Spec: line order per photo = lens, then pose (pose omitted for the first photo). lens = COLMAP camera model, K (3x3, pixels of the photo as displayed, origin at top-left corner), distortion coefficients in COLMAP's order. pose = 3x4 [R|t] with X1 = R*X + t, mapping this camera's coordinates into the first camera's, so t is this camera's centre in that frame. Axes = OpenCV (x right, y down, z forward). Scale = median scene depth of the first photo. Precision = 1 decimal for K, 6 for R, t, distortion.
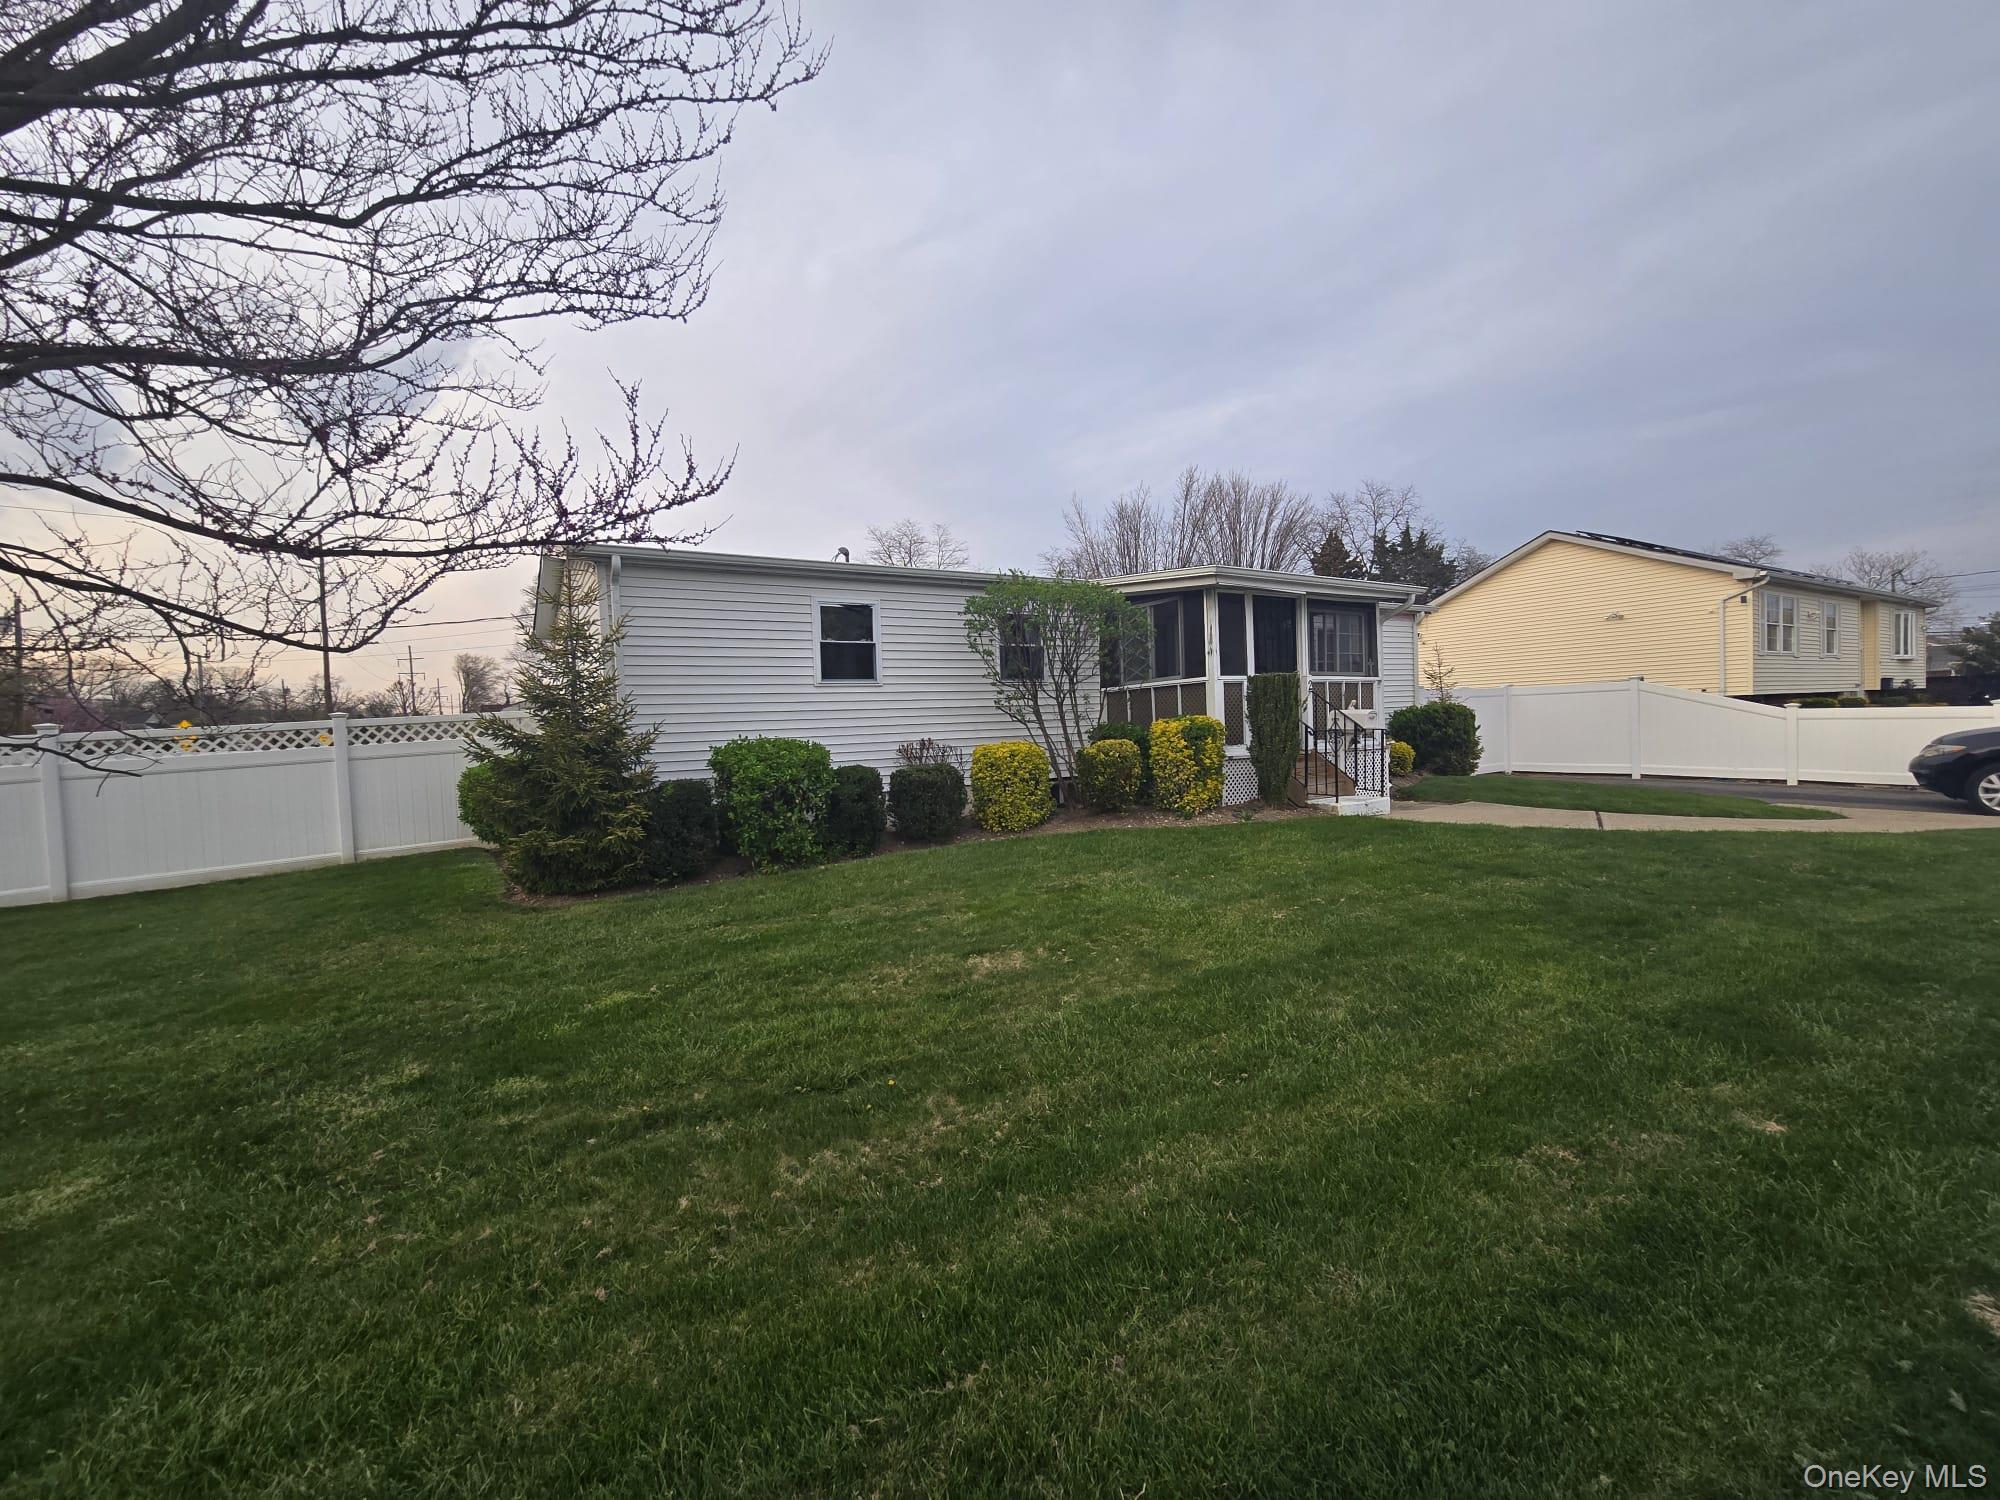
lens RADIAL K [[821.8, 0, 1000.0], [0, 821.8, 750.0], [0, 0, 1]] dist [-0.011438, 0.000612]
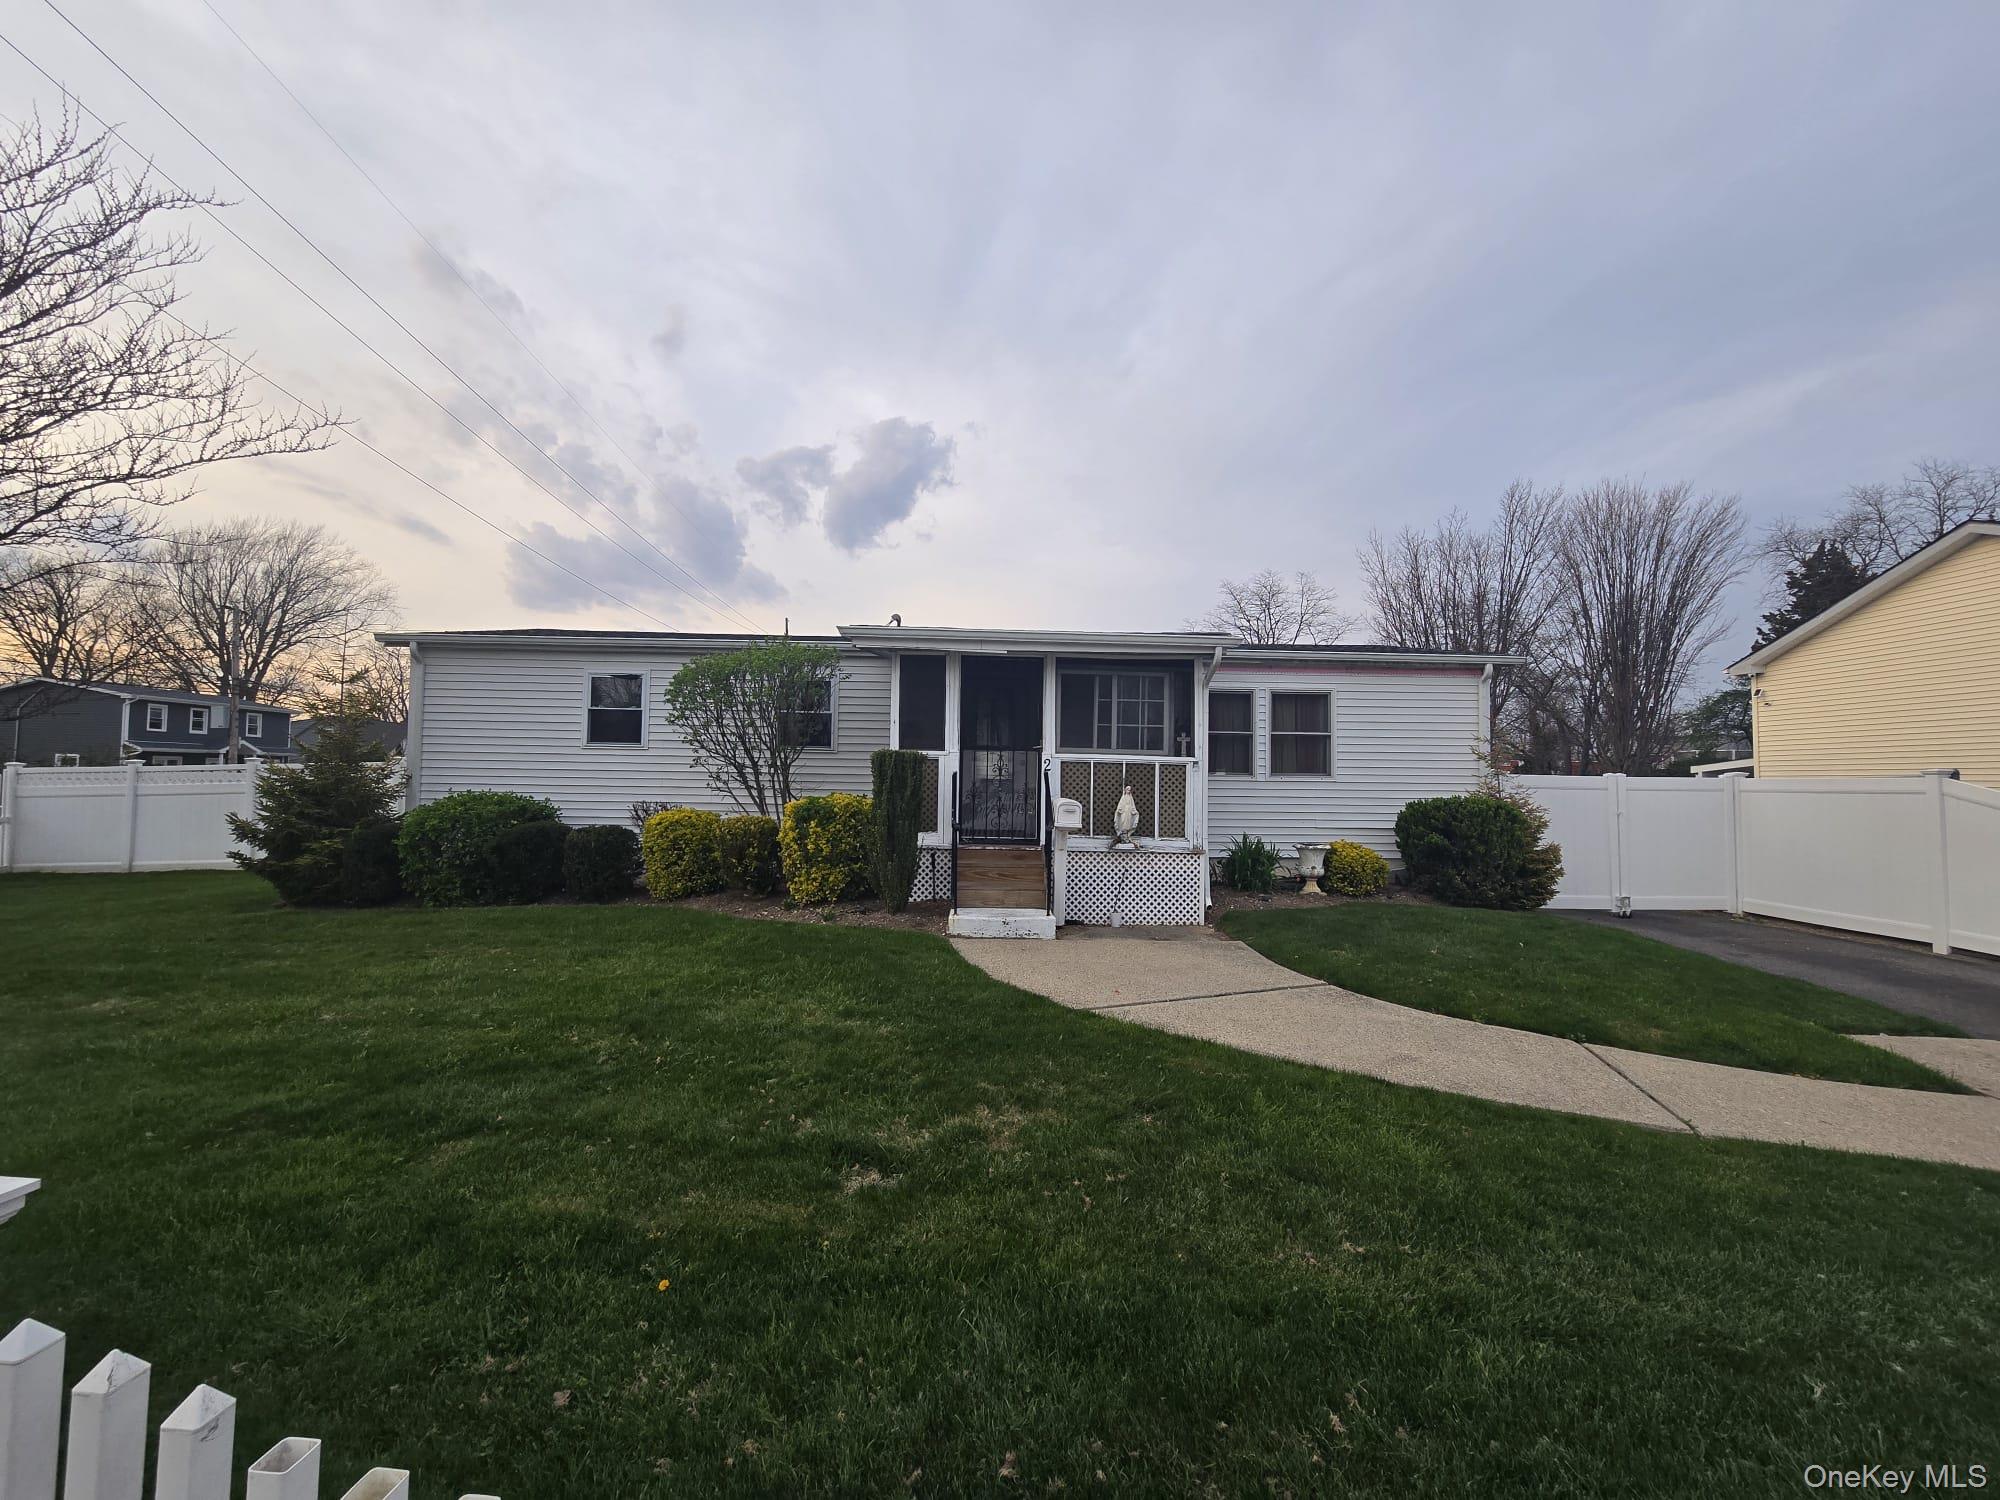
lens RADIAL K [[832.9, 0, 1000.0], [0, 832.9, 750.0], [0, 0, 1]] dist [0.002404, 0.000128]
pose [[0.874019, 0.030825, -0.484912, 0.792334], [-0.063445, 0.996681, -0.050998, -0.052877], [0.481731, 0.075339, 0.873075, 0.285309]]
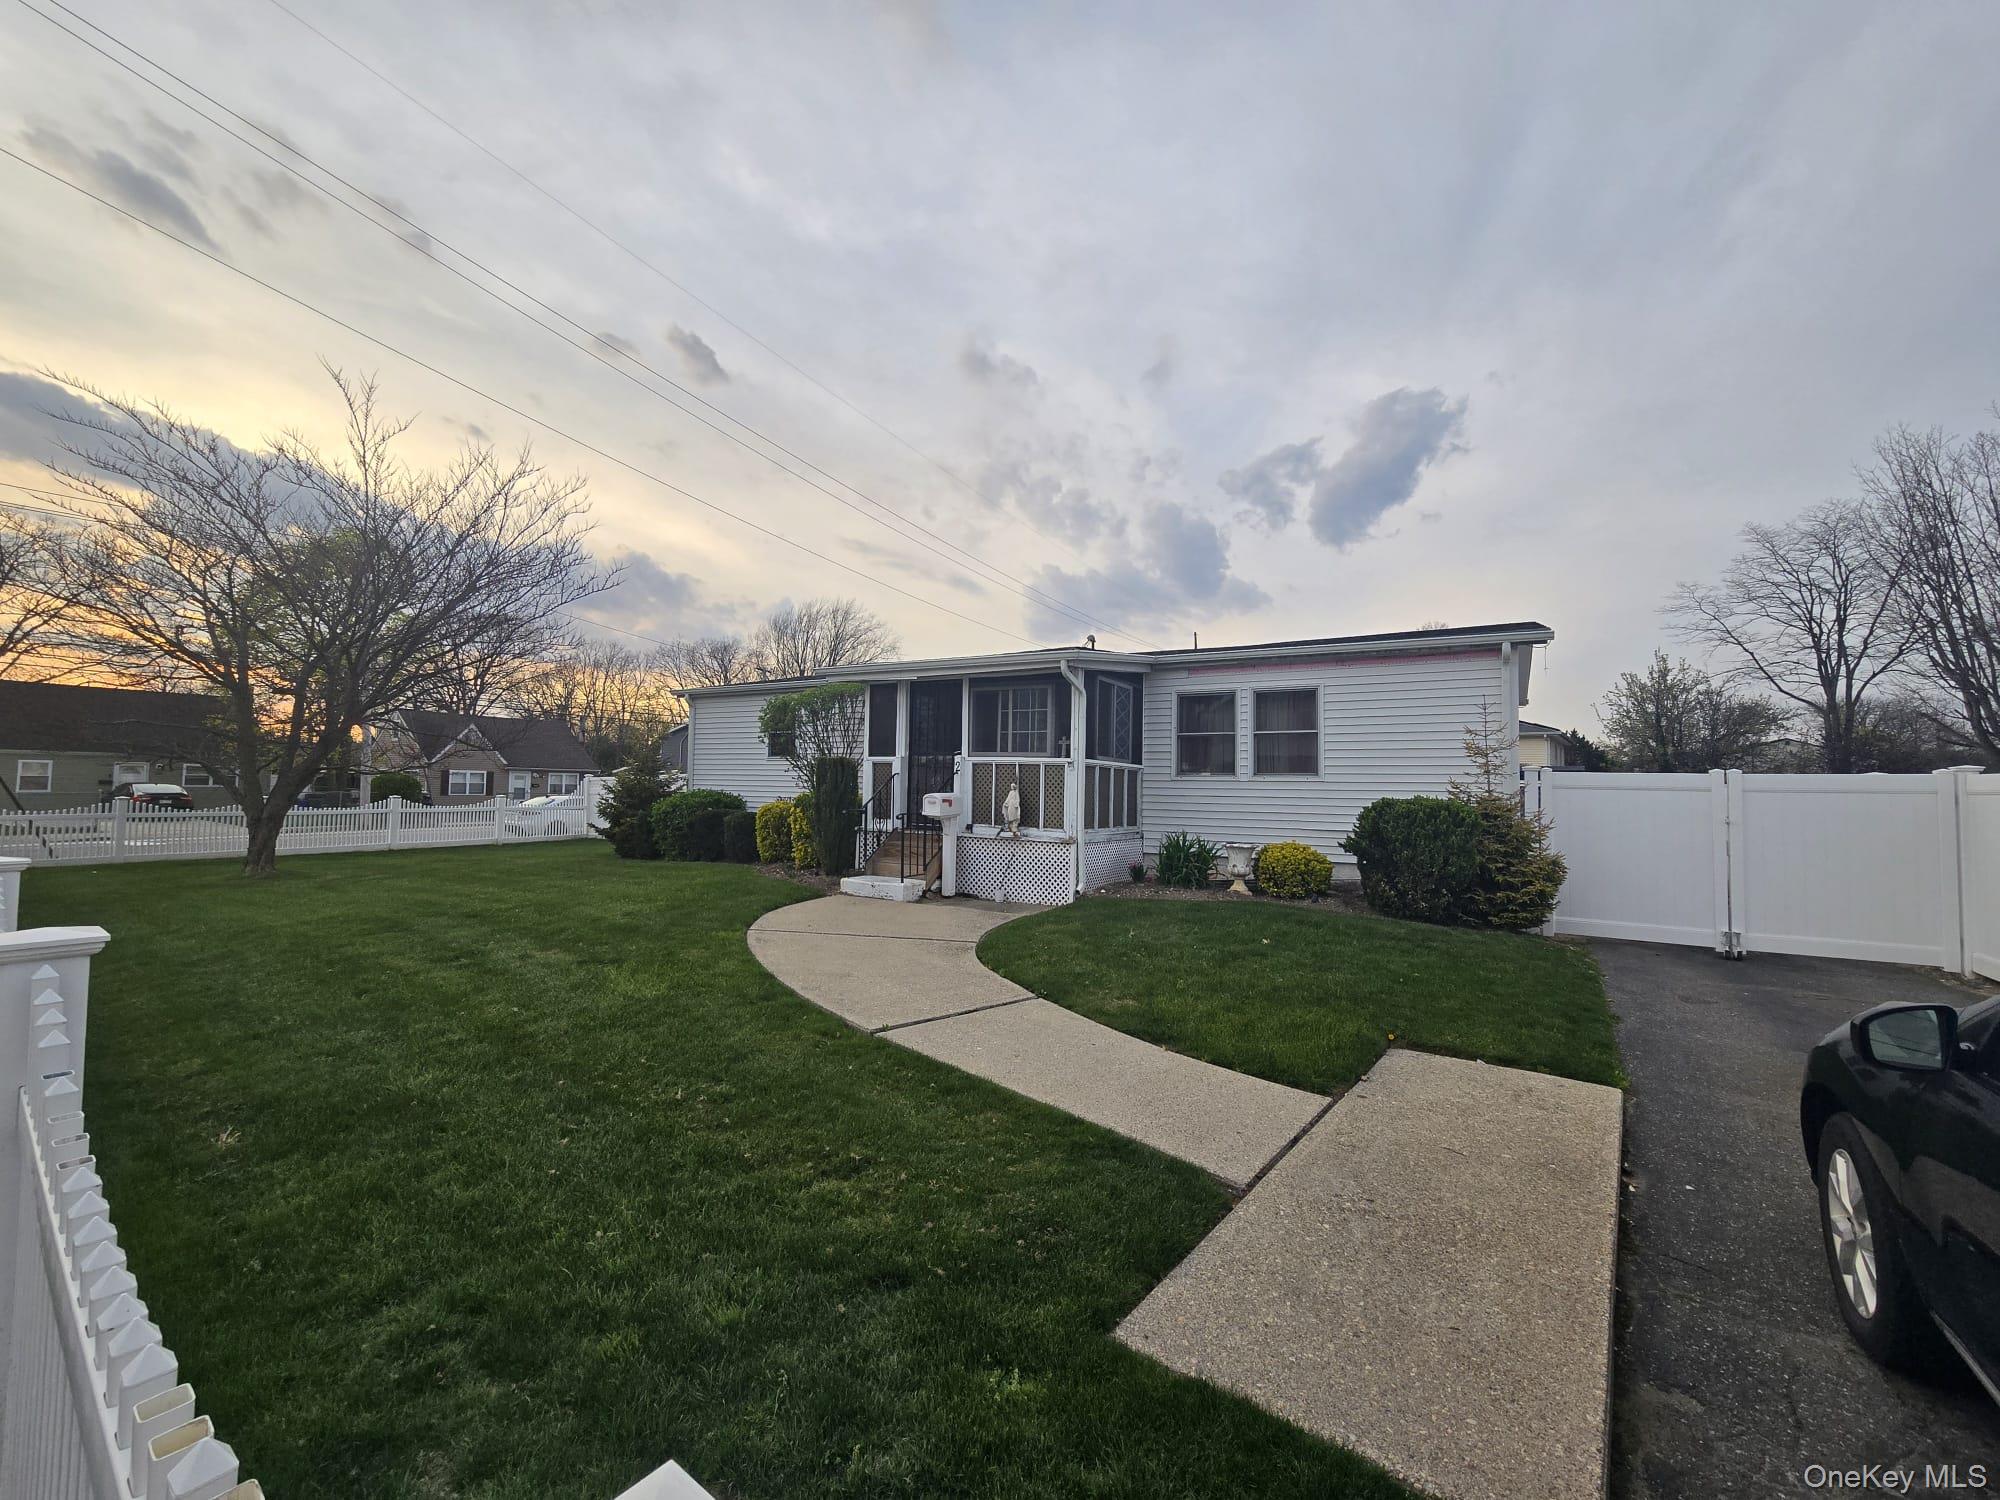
lens RADIAL K [[855.5, 0, 1000.0], [0, 855.5, 750.0], [0, 0, 1]] dist [0.001668, -0.000073]
pose [[0.465536, 0.005288, -0.885013, 1.419469], [-0.065201, 0.997470, -0.028337, -0.078632], [0.882624, 0.070895, 0.464703, 0.611870]]
